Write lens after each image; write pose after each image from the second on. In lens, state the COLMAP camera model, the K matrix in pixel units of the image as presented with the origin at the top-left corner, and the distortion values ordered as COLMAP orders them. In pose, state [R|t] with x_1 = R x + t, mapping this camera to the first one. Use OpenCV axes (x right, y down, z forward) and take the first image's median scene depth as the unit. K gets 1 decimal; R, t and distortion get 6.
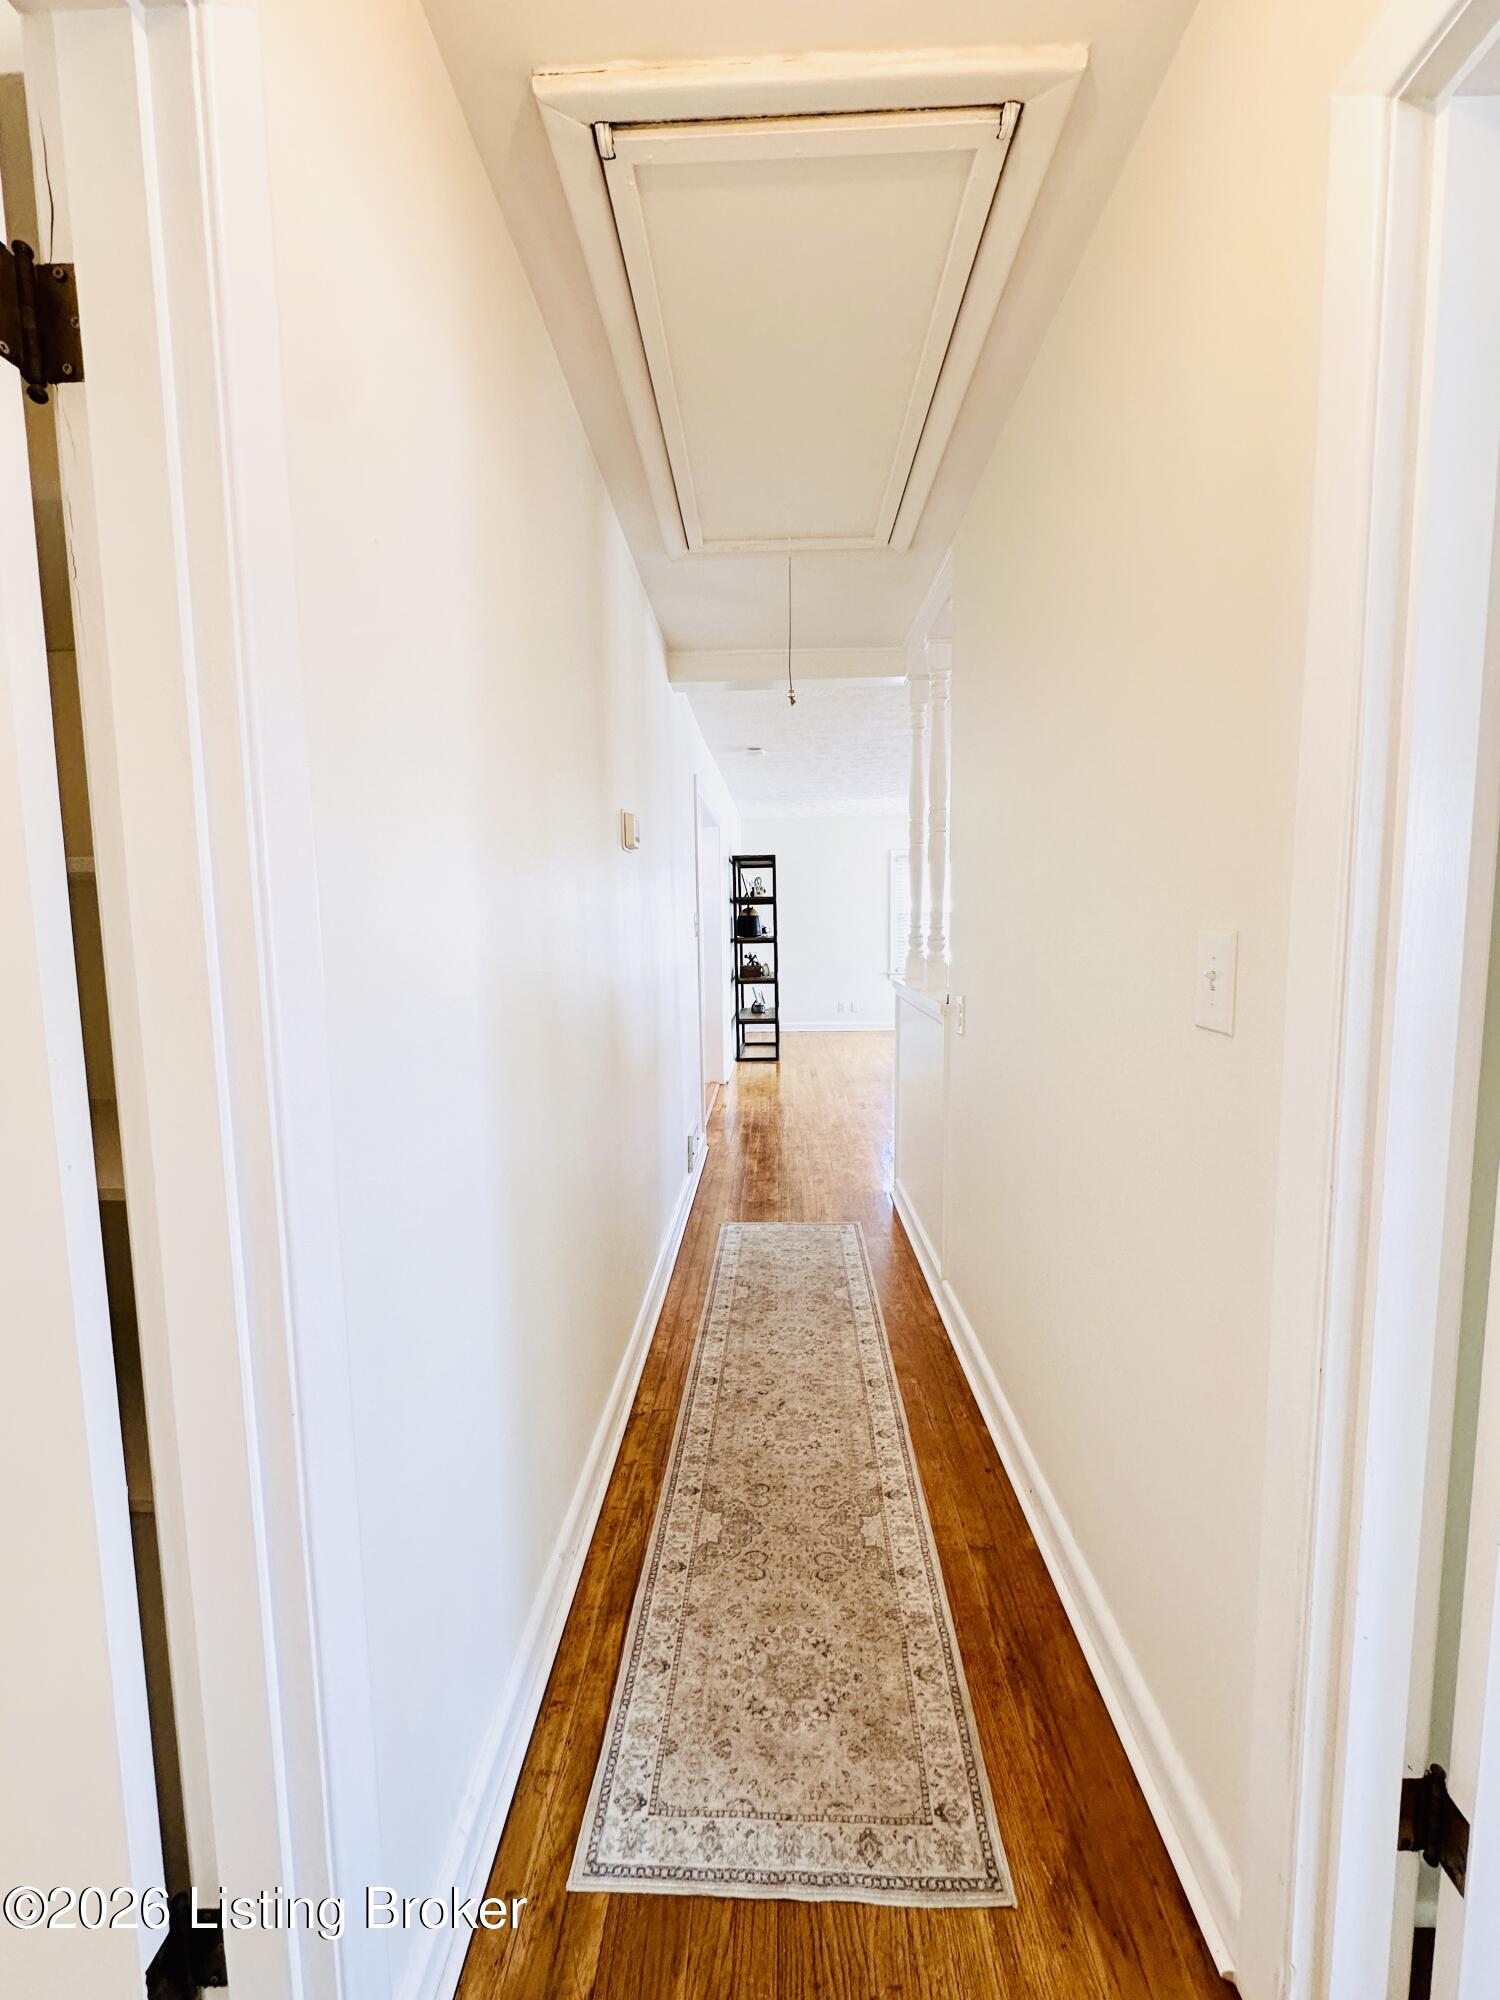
lens RADIAL K [[797.6, 0, 745.4], [0, 797.6, 999.4], [0, 0, 1]] dist [-0.000781, 0.000156]
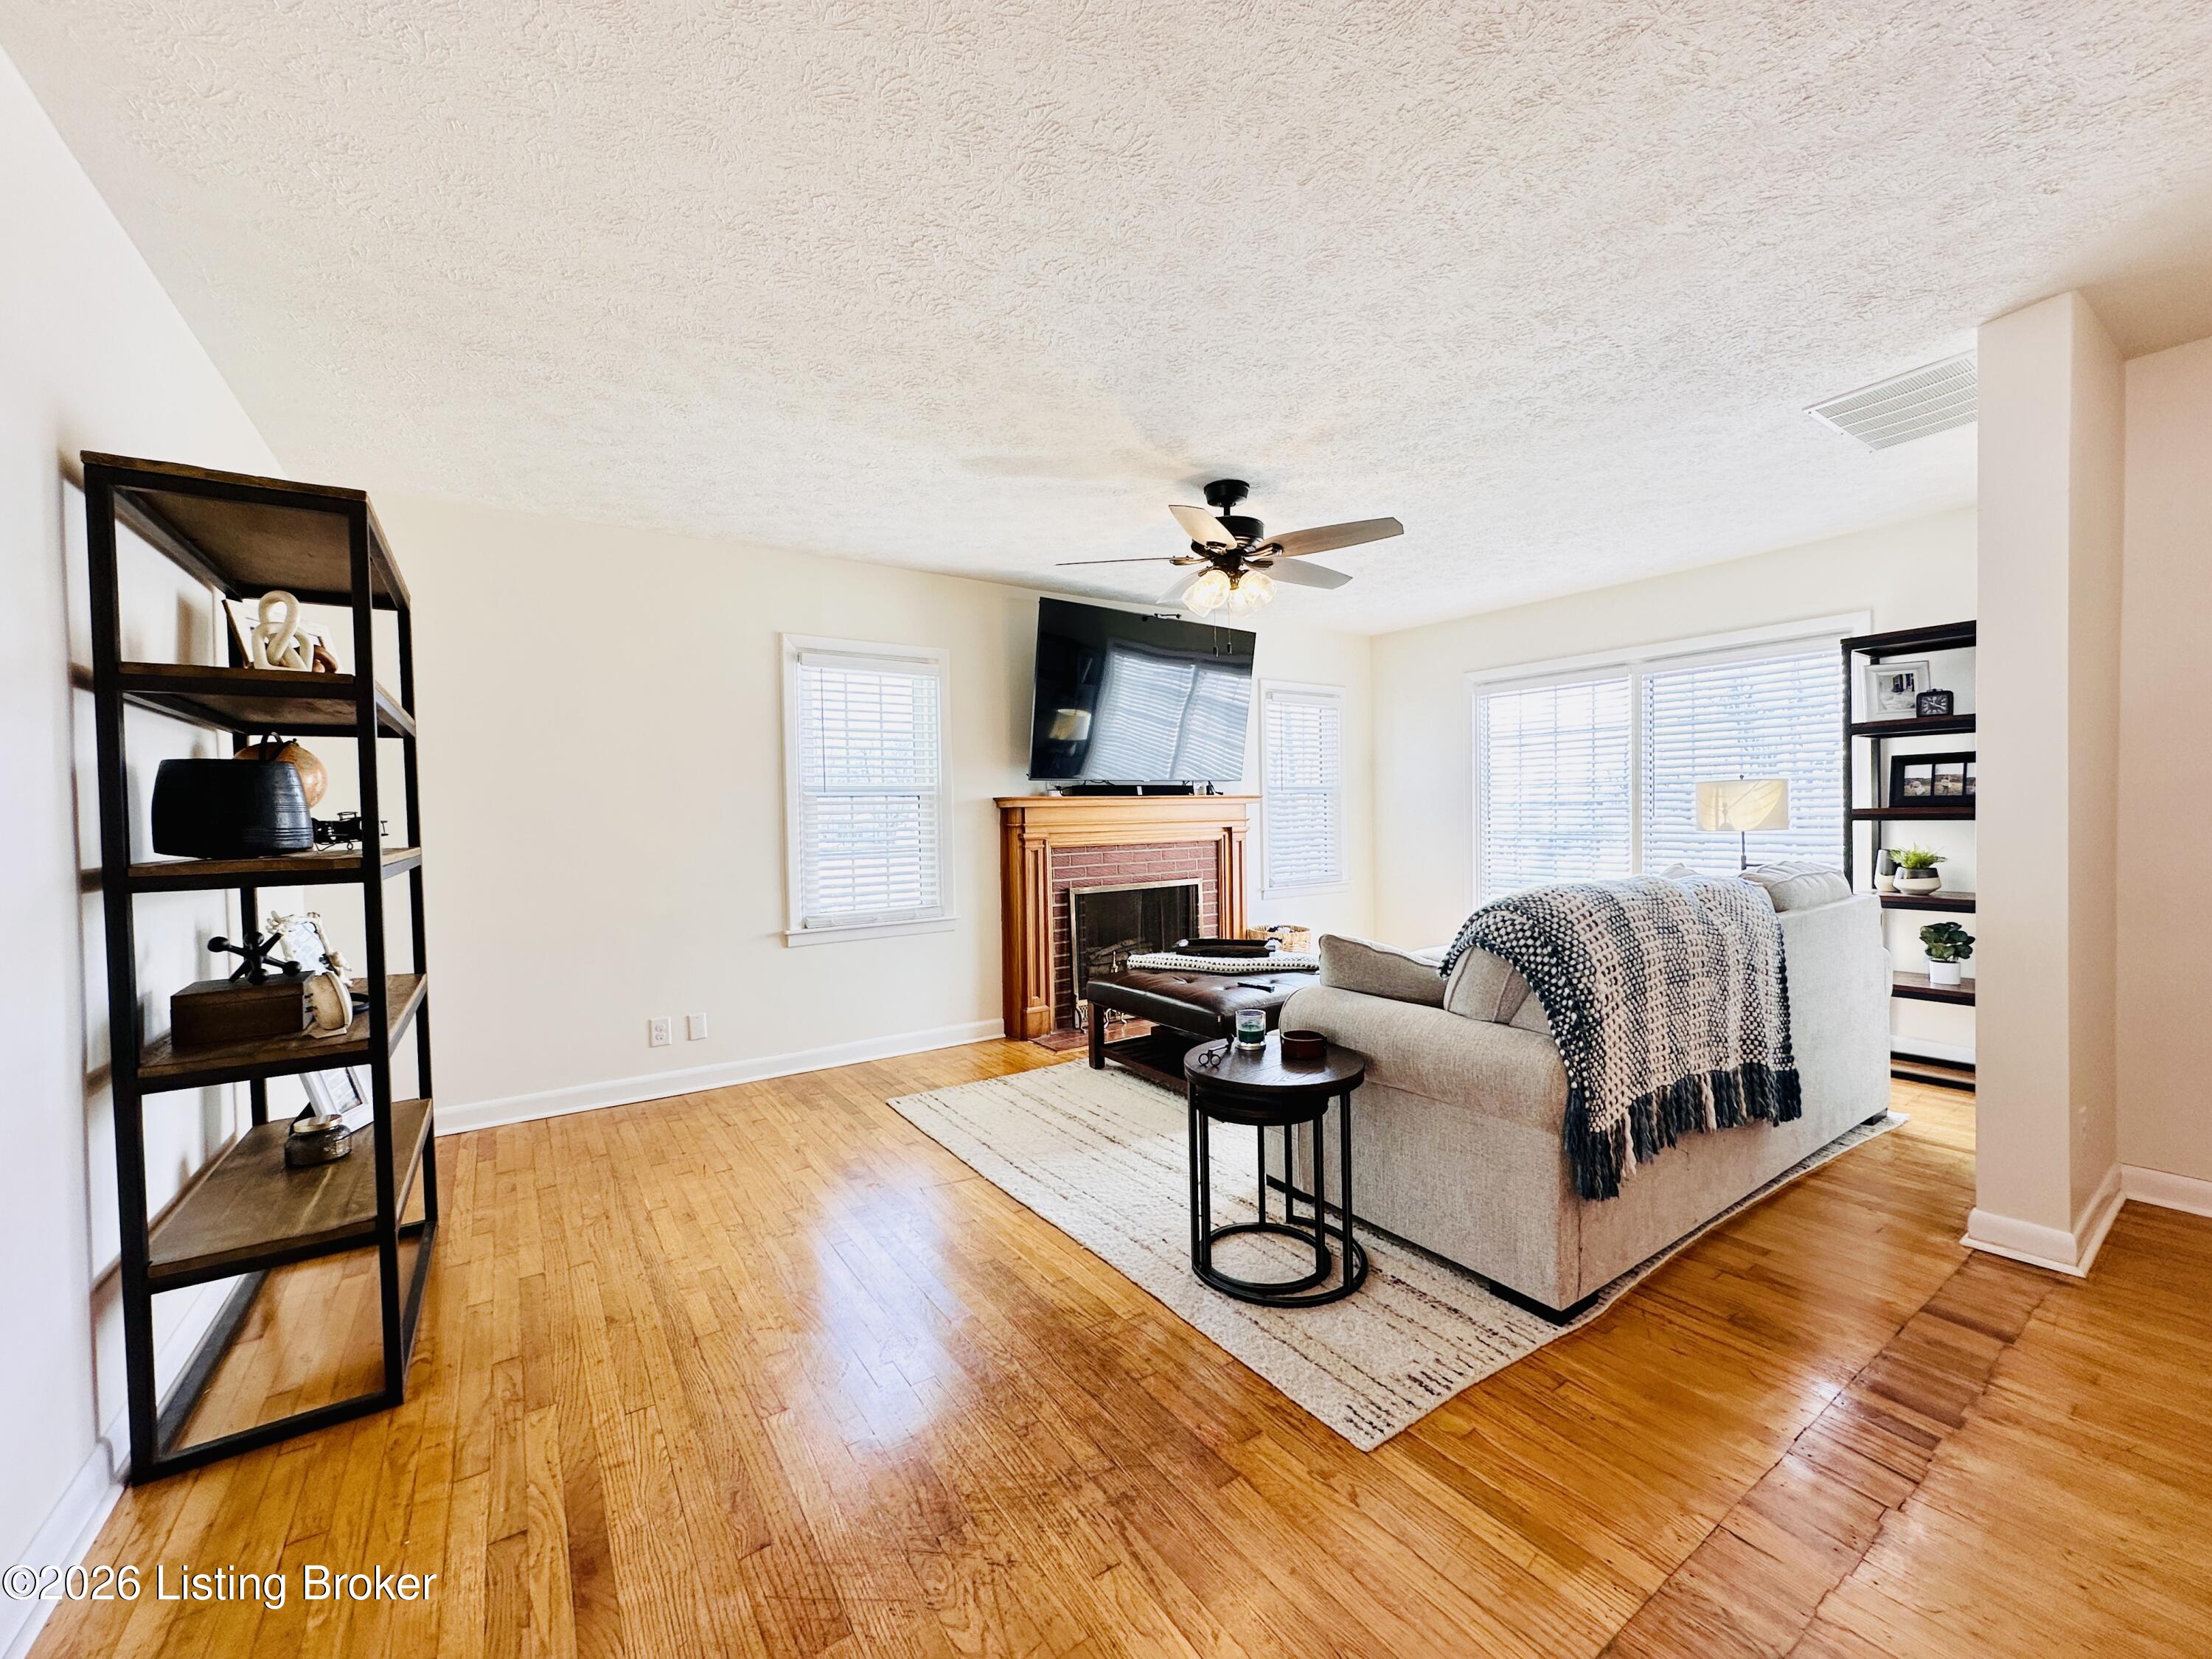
lens RADIAL K [[882.1, 0, 1107.9], [0, 882.1, 830.7], [0, 0, 1]] dist [-0.000781, 0.000156]
pose [[0.803206, -0.024629, 0.595193, 0.180337], [0.075487, 0.995299, -0.060683, -0.166517], [-0.590900, 0.093670, 0.801289, 2.075091]]
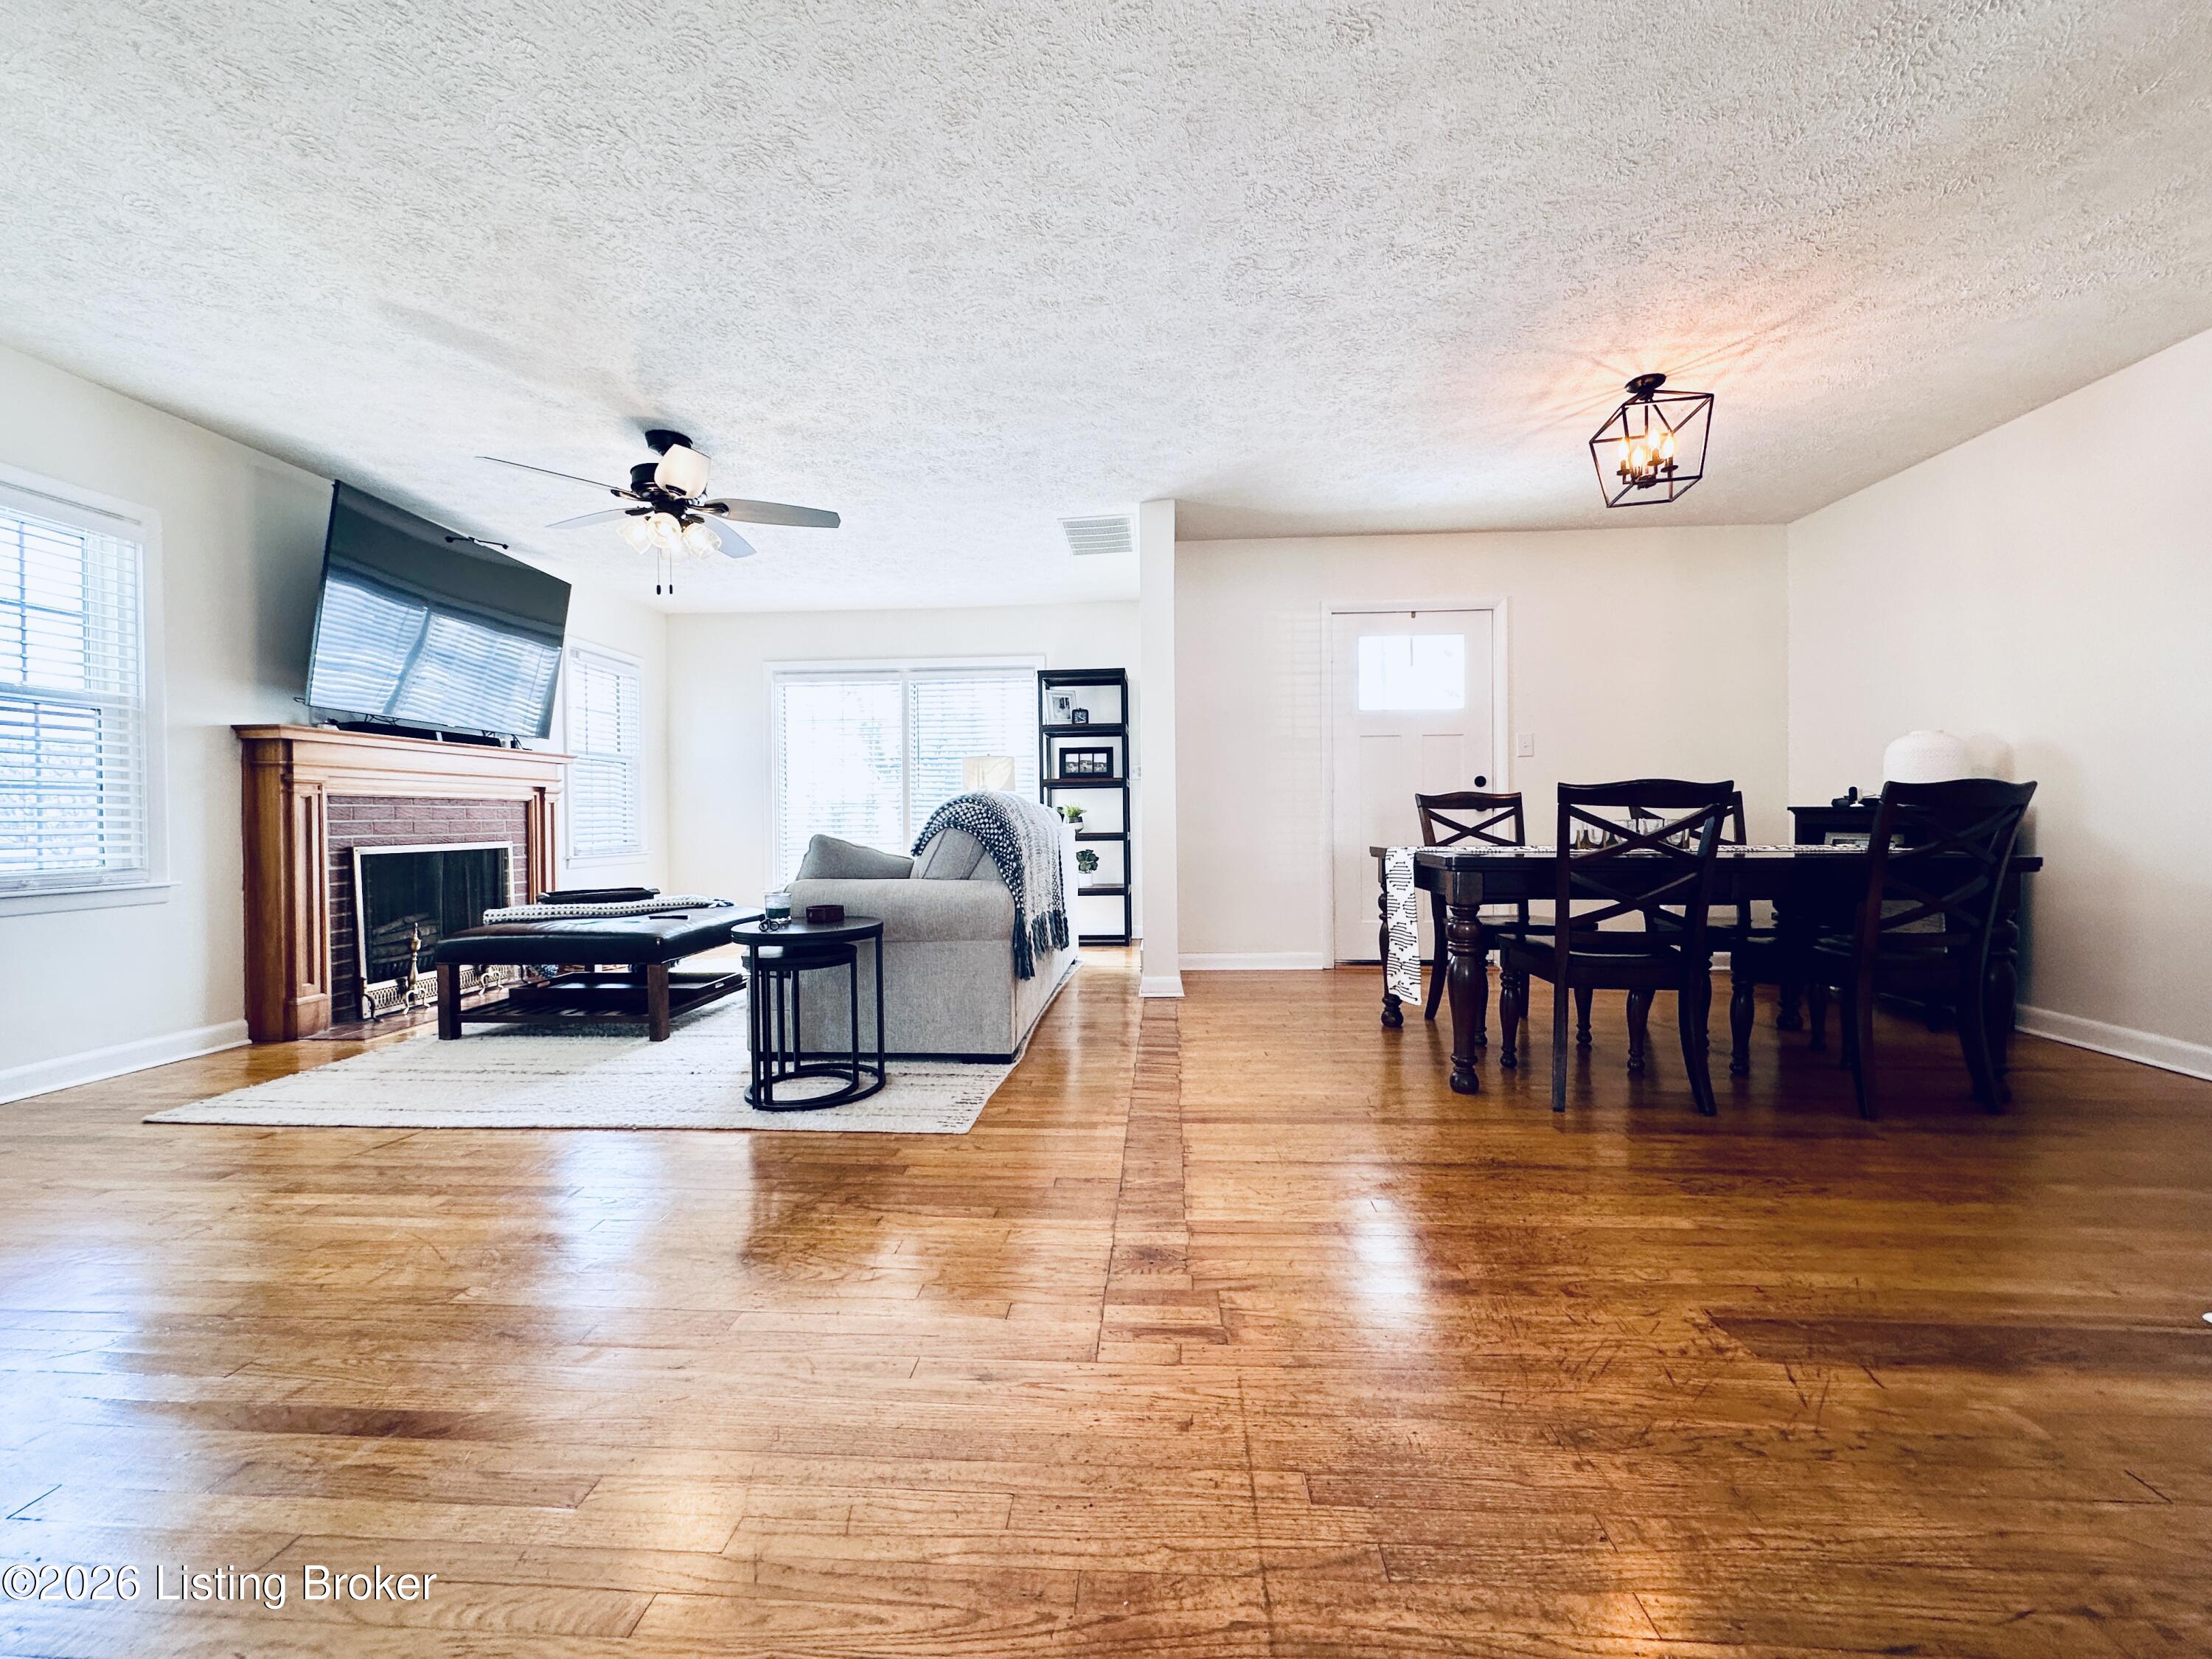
lens RADIAL K [[882.1, 0, 1108.3], [0, 882.1, 828.4], [0, 0, 1]] dist [-0.000781, 0.000156]
pose [[0.028382, -0.007335, 0.999570, -0.298574], [0.109028, 0.994030, 0.004198, -0.048661], [-0.993633, 0.108862, 0.029012, 2.325546]]
